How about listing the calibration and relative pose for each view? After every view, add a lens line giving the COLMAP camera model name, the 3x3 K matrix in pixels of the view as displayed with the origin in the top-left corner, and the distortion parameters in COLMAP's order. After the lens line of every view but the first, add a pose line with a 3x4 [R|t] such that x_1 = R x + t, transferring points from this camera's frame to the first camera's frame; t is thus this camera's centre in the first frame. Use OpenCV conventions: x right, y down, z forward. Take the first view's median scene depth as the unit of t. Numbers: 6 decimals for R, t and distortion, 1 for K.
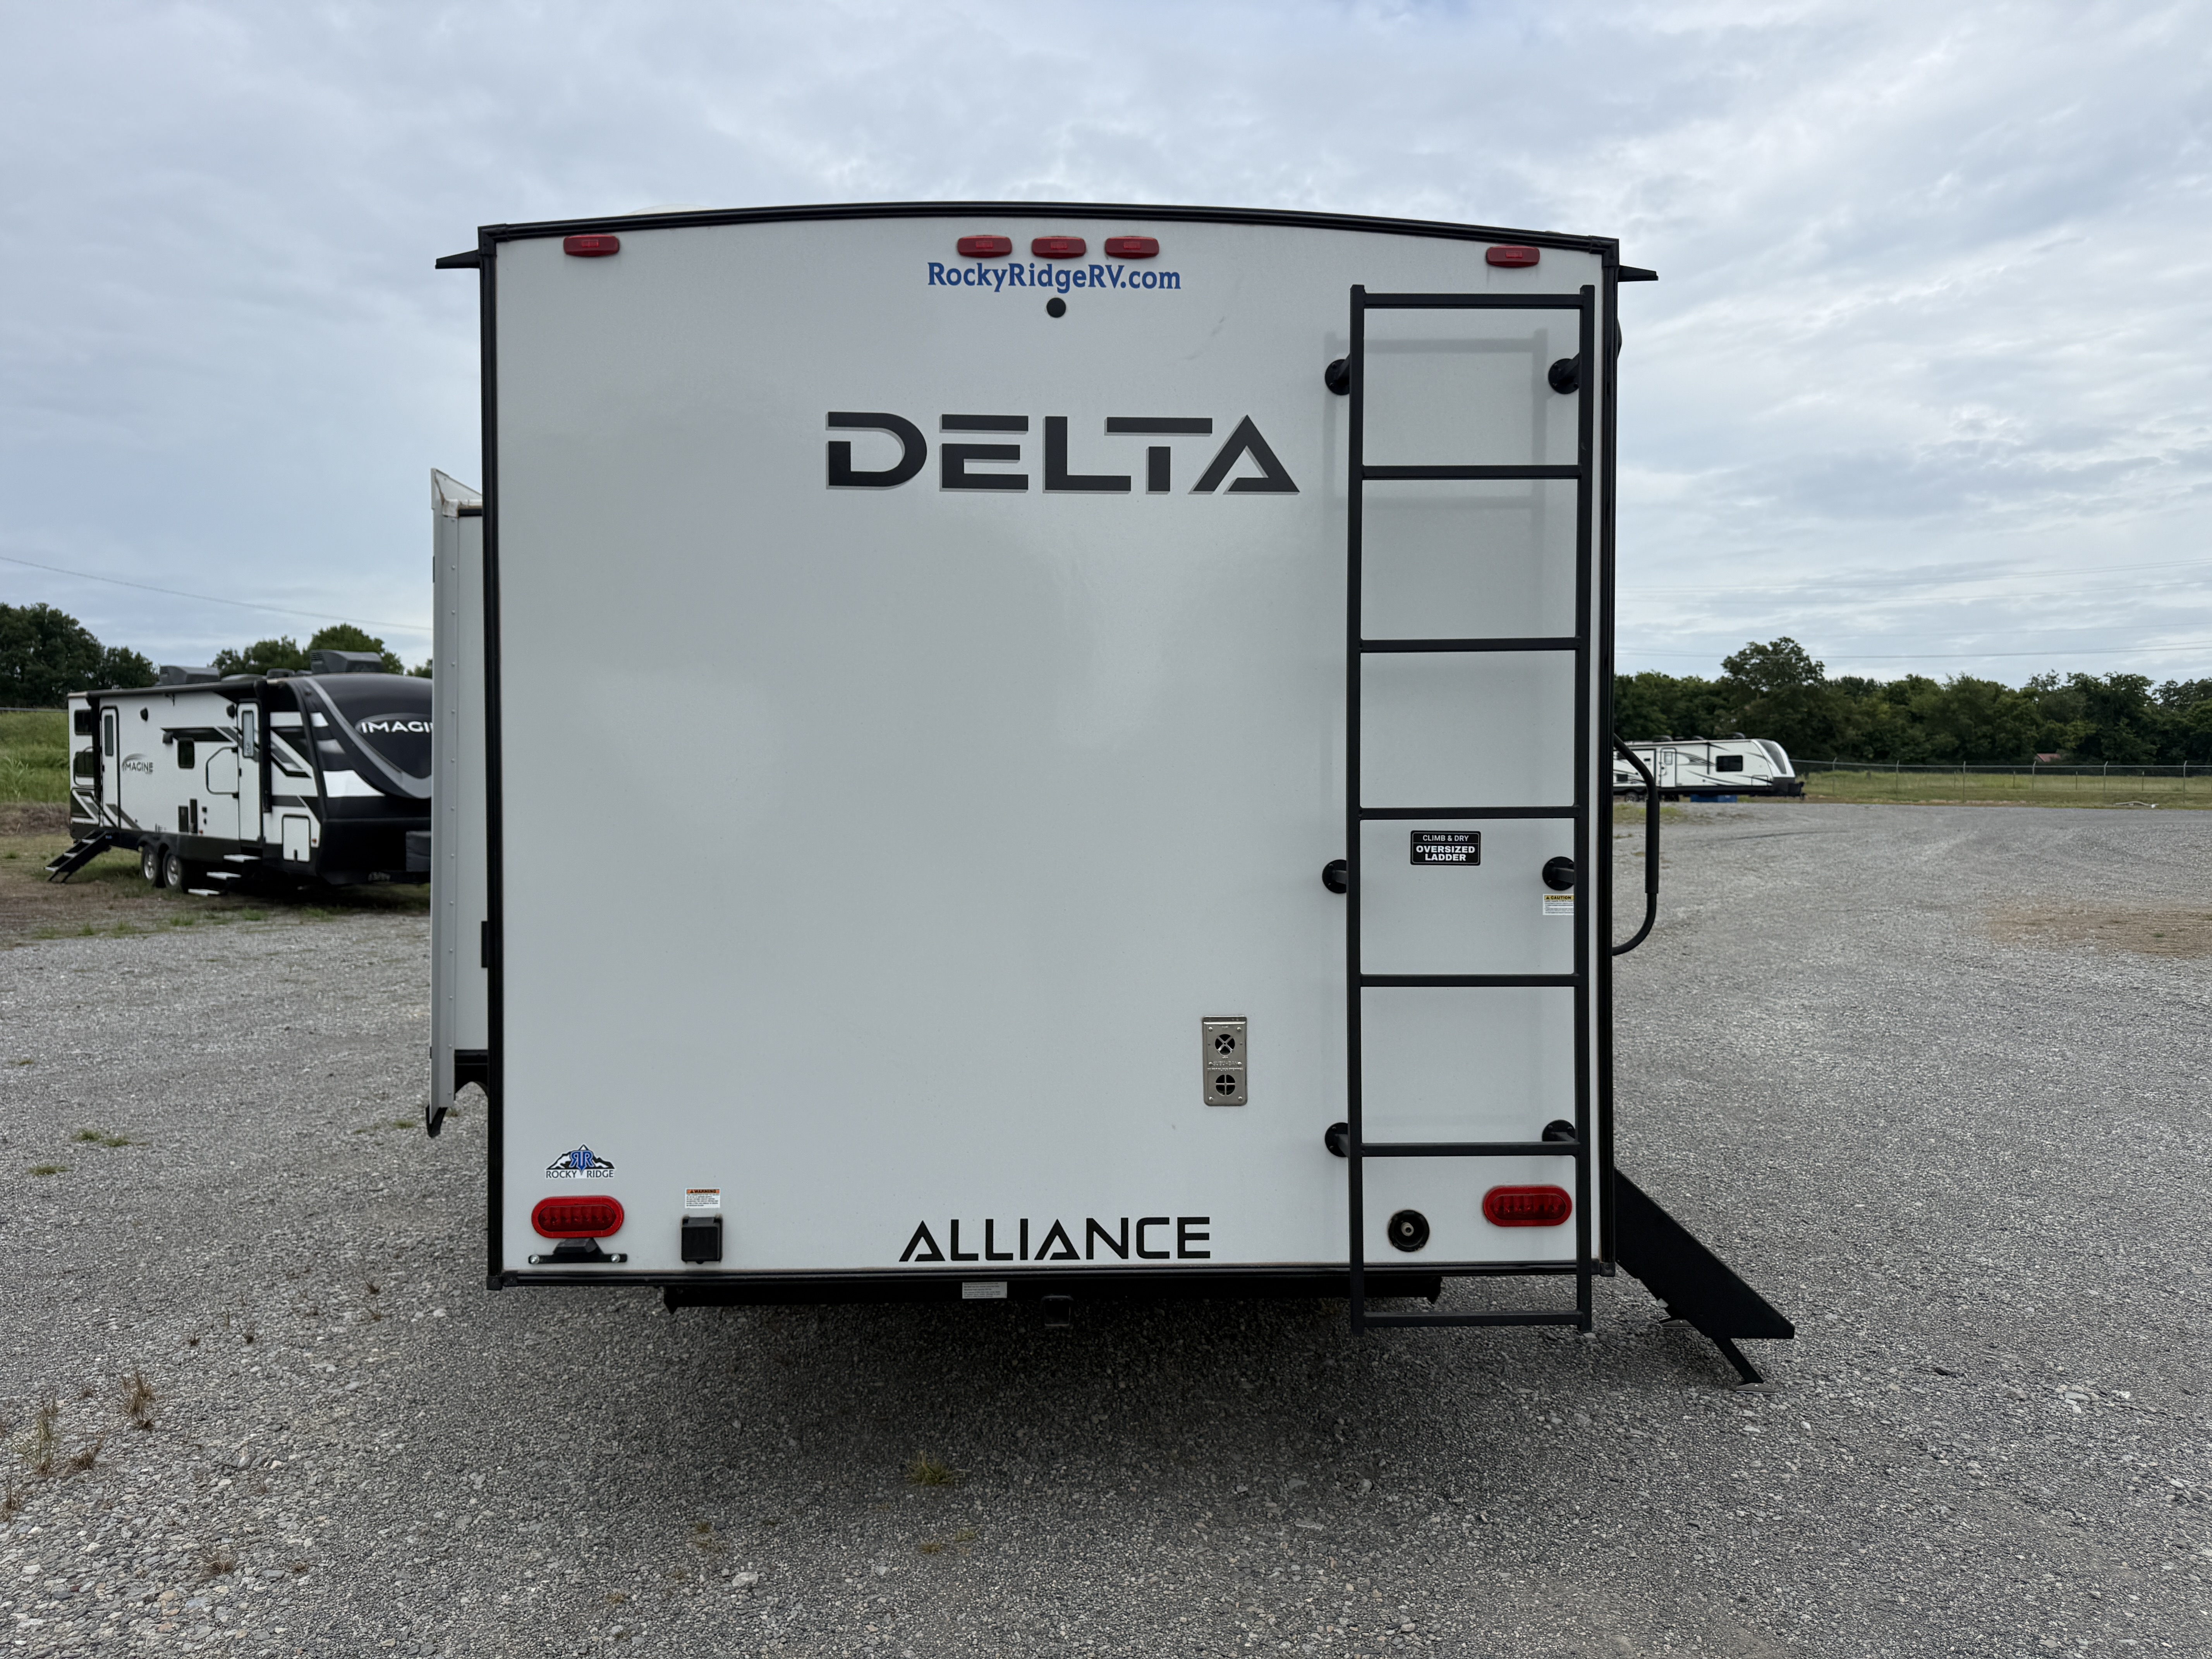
lens RADIAL K [[1561.3, 0, 1106.0], [0, 1561.3, 829.5], [0, 0, 1]] dist [0.177148, -0.328204]
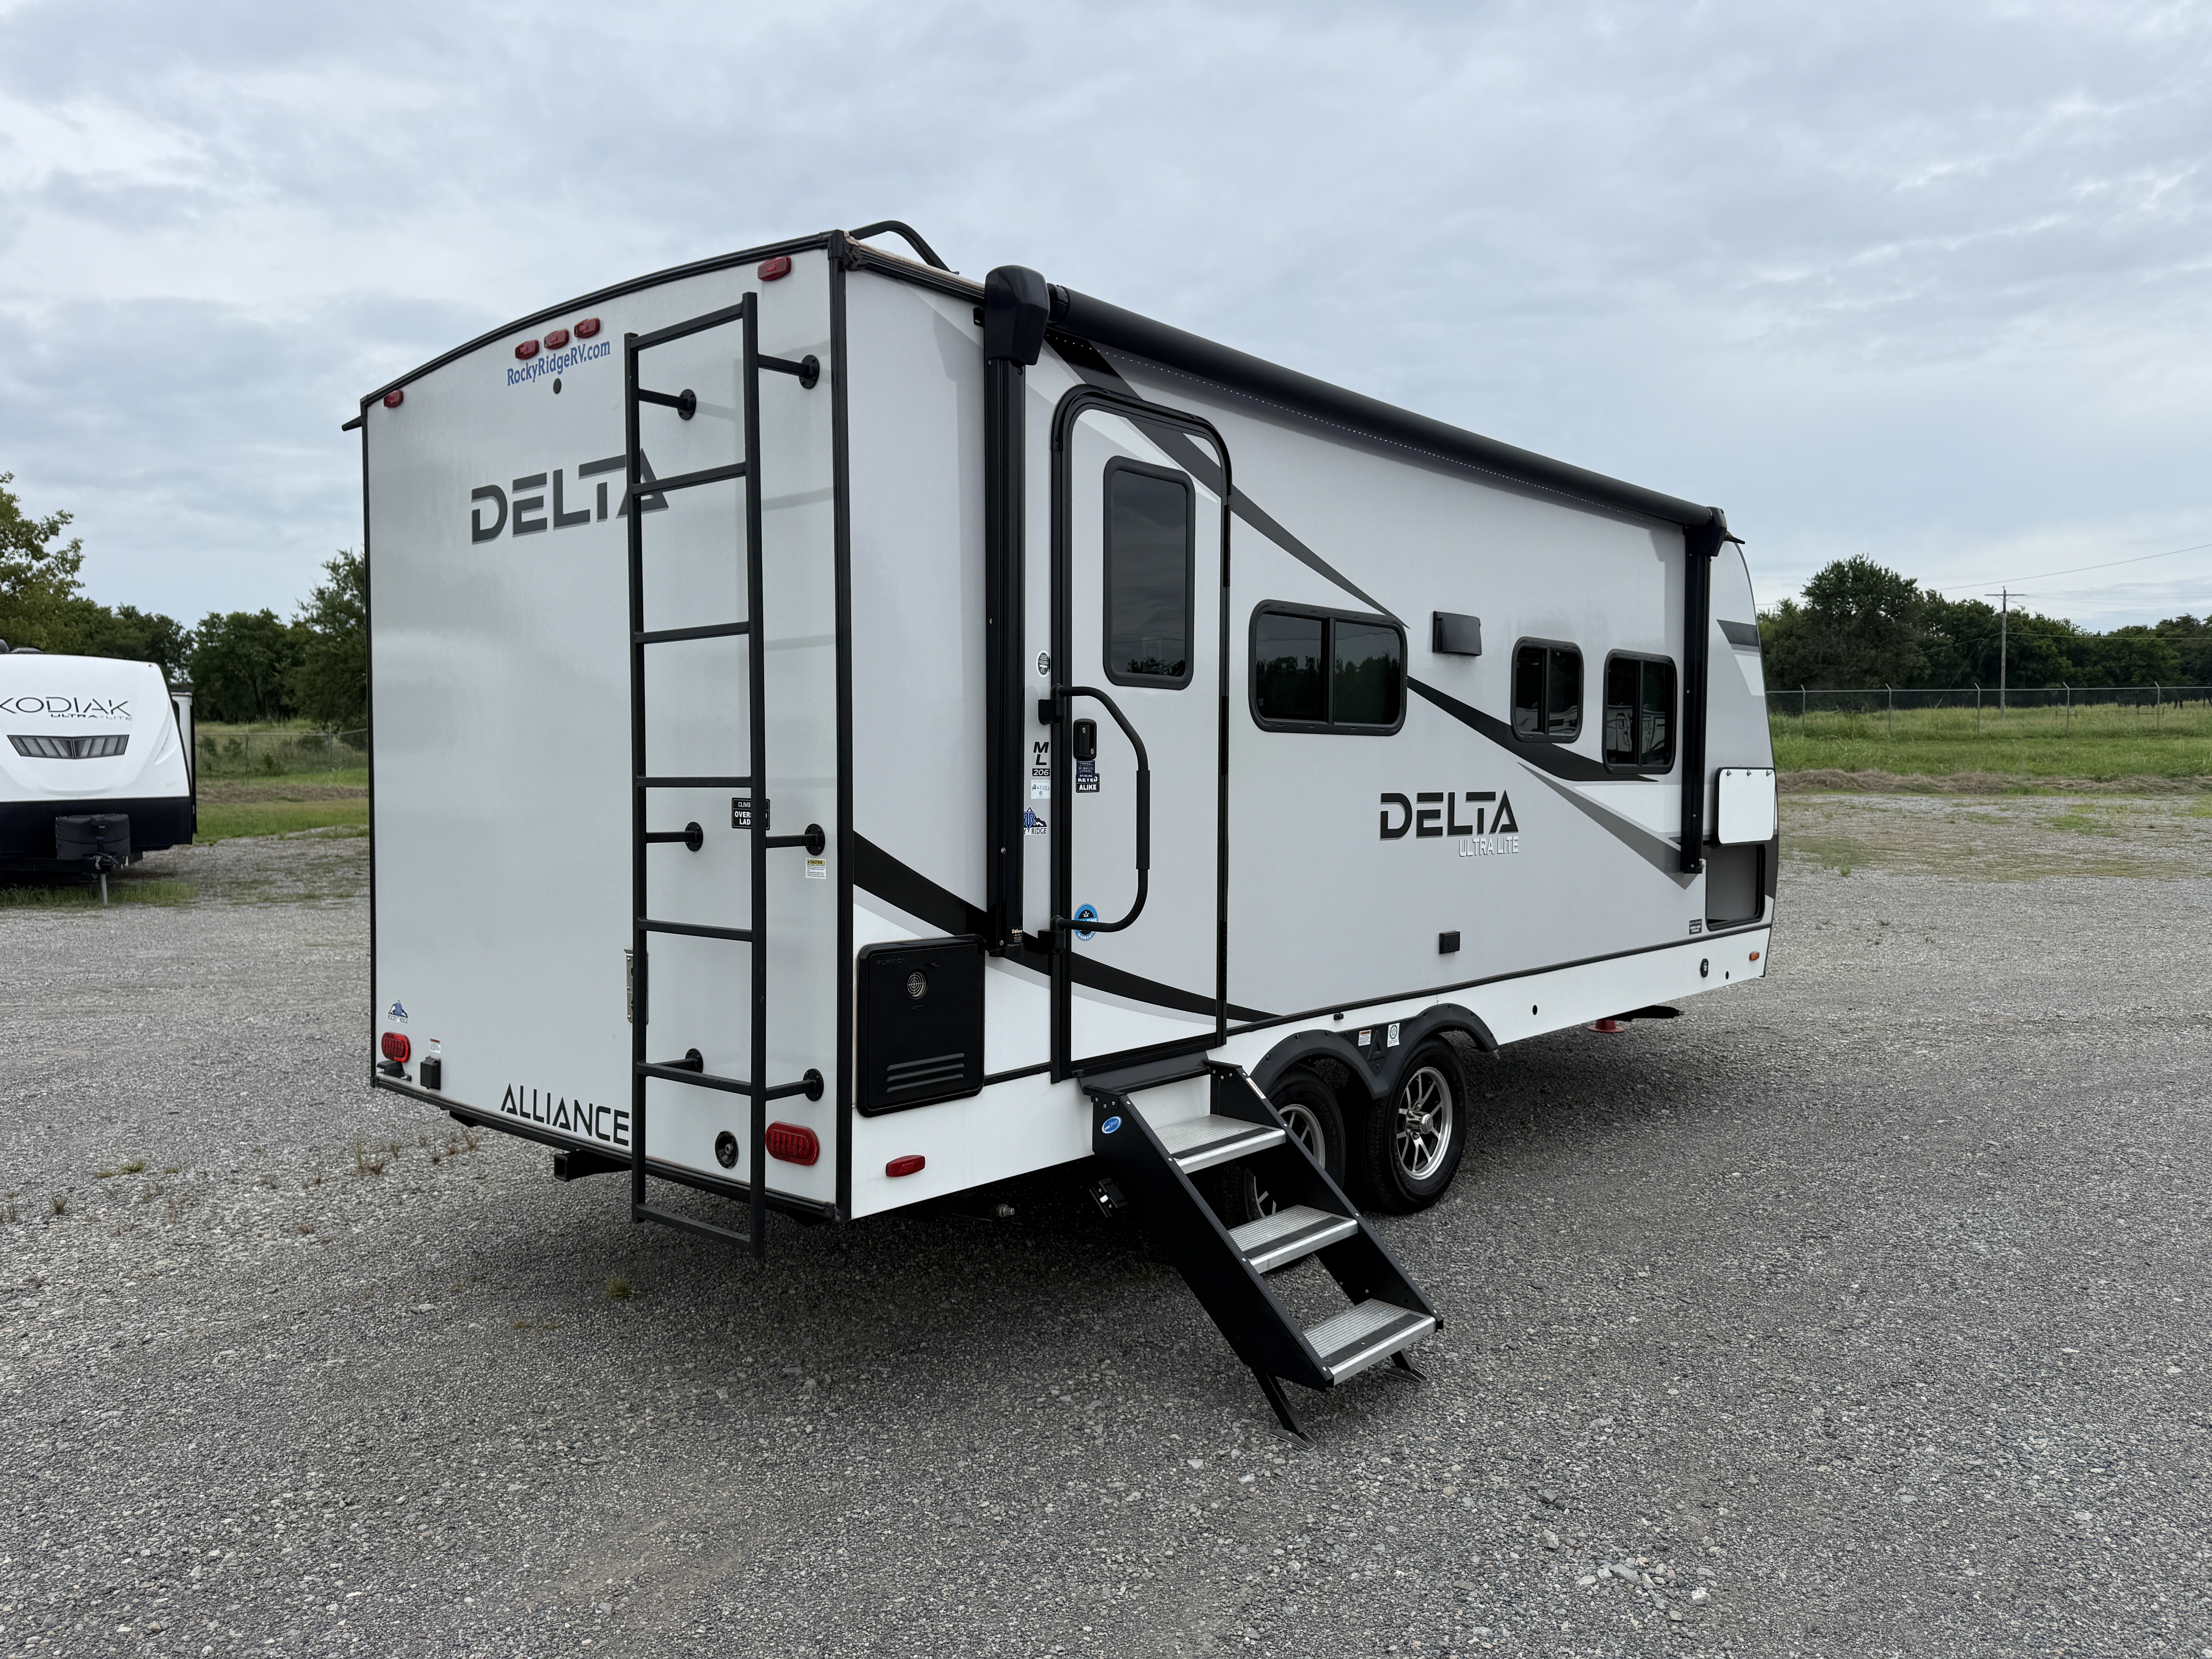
lens RADIAL K [[1521.7, 0, 1112.3], [0, 1521.7, 825.3], [0, 0, 1]] dist [0.167119, -0.295138]
pose [[0.733682, 0.024275, -0.679059, 1.157456], [-0.018093, 0.999705, 0.016189, -0.002415], [0.679252, 0.000409, 0.733905, 0.380570]]
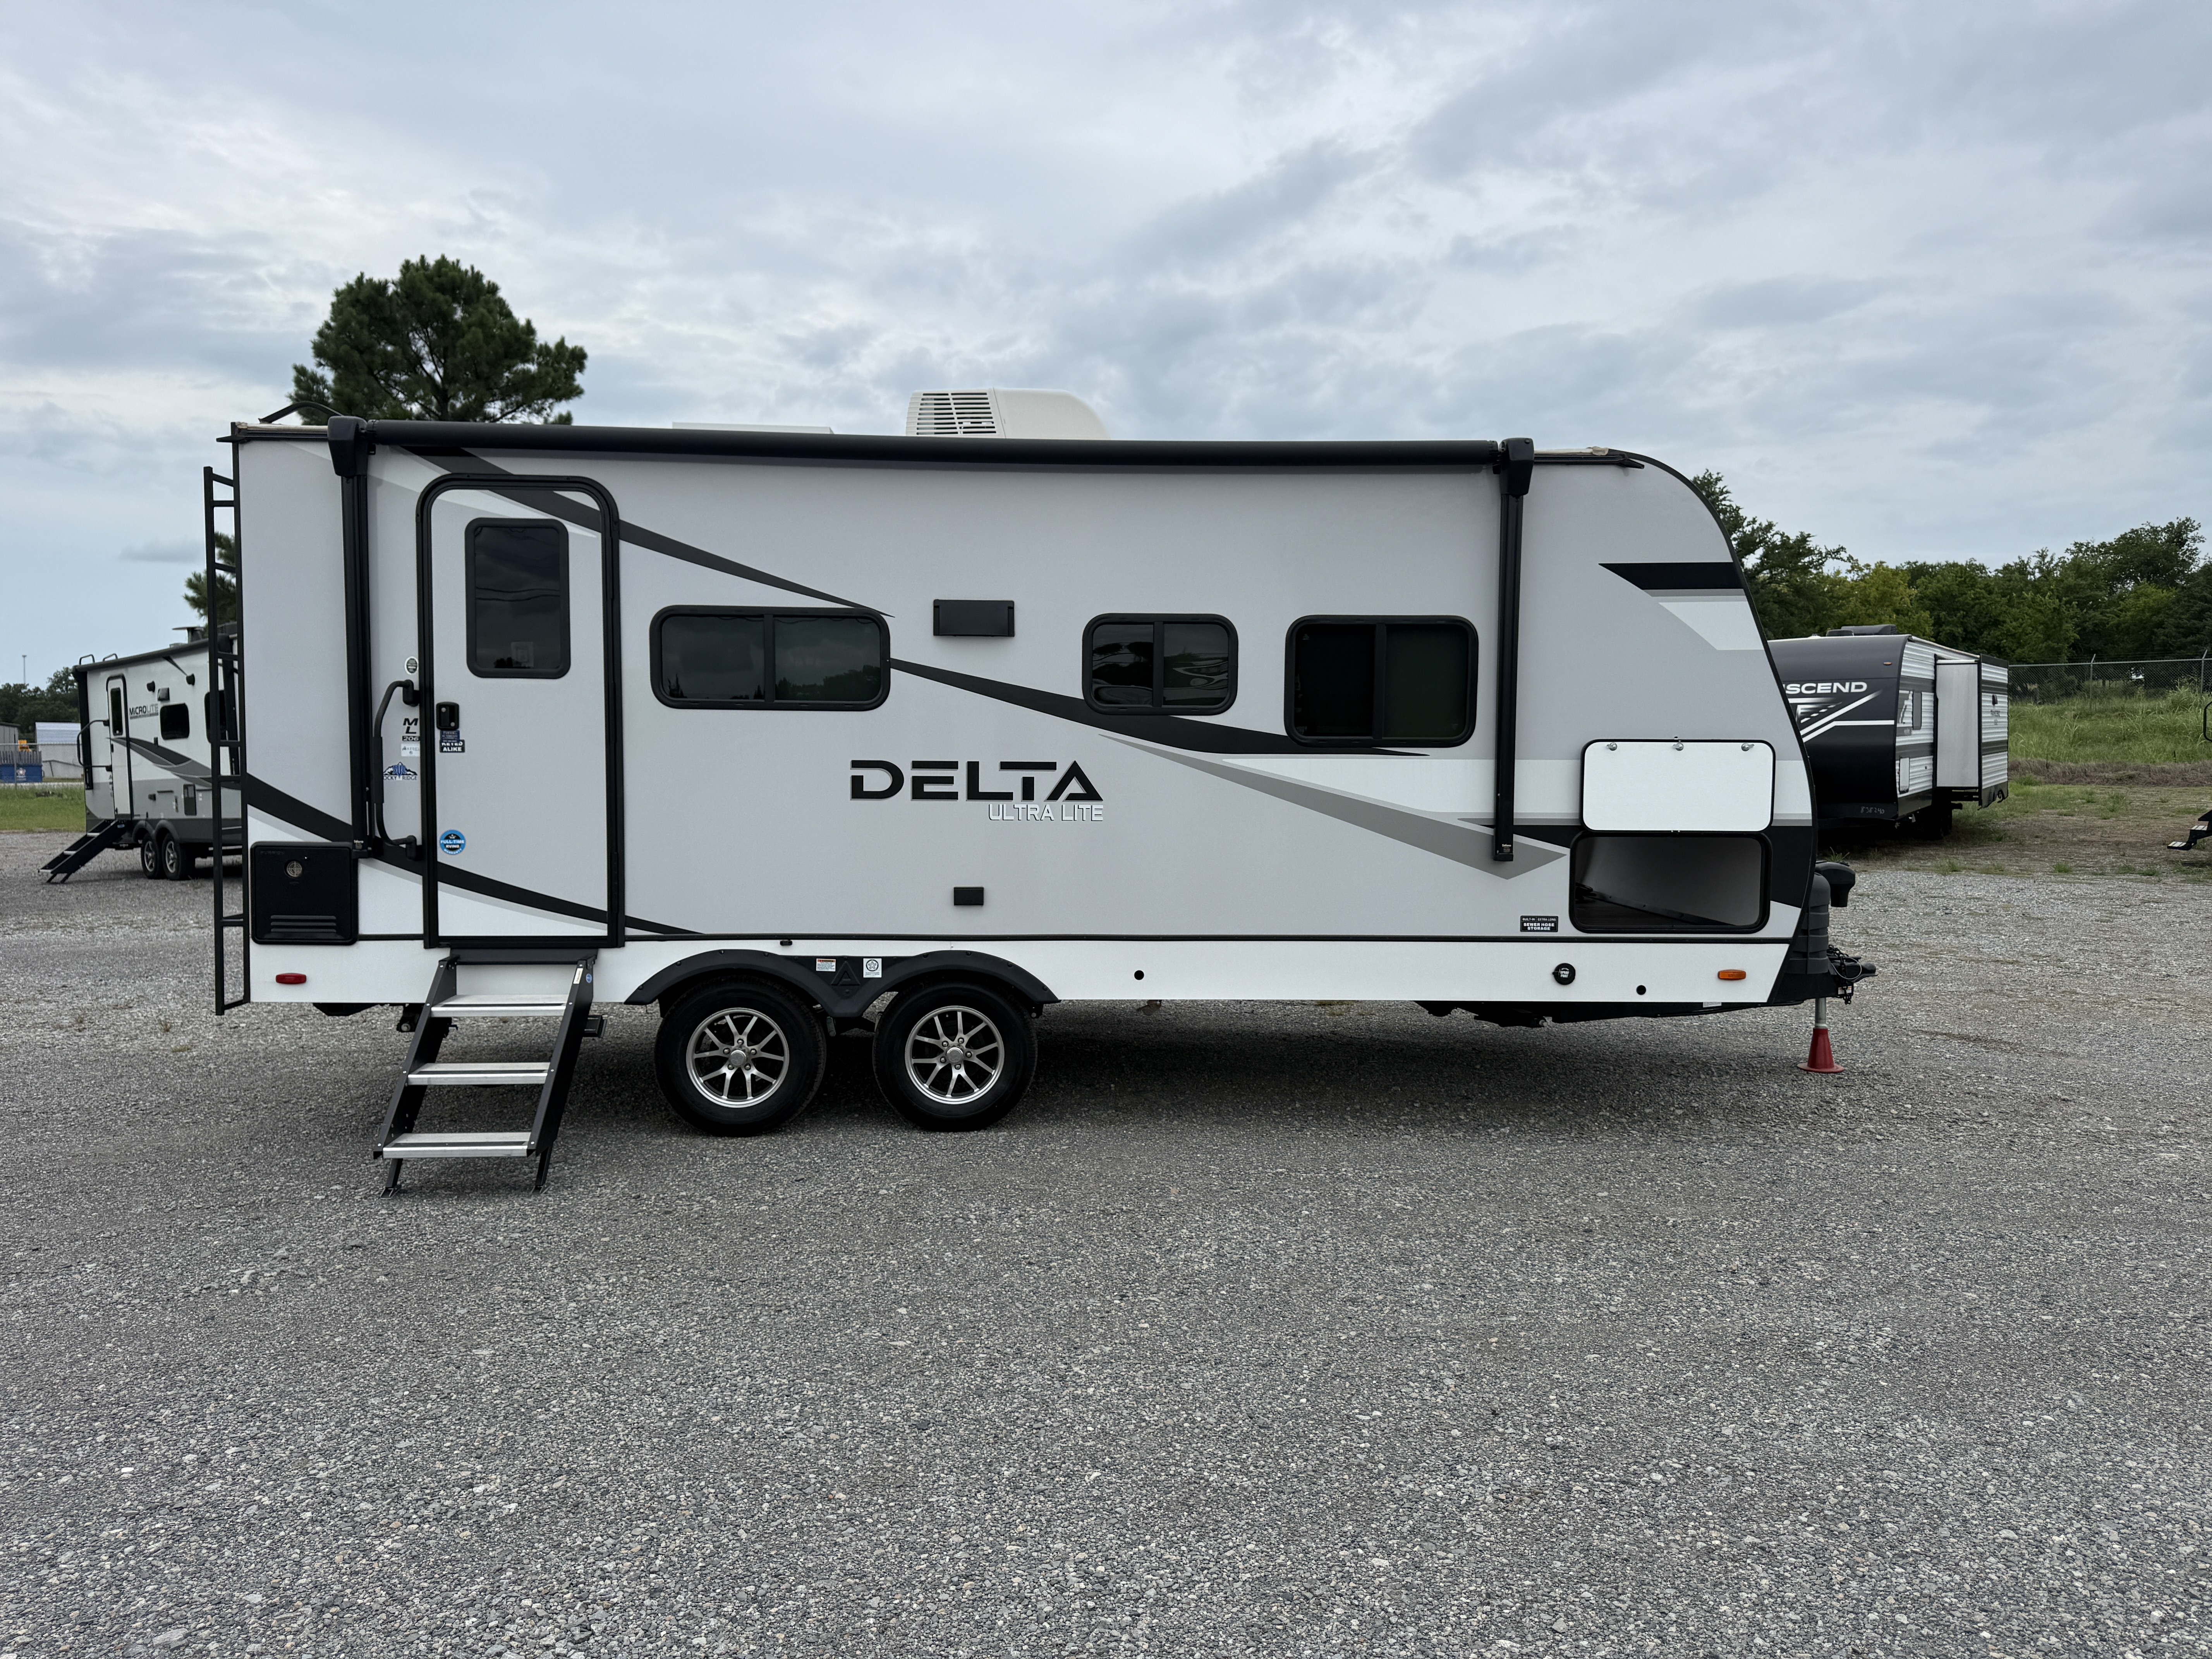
lens RADIAL K [[1521.7, 0, 1112.3], [0, 1521.7, 825.3], [0, 0, 1]] dist [0.167119, -0.295138]
pose [[0.027438, 0.052788, -0.998229, 2.108323], [-0.030280, 0.998190, 0.051954, -0.040124], [0.999165, 0.028800, 0.028987, 1.928949]]
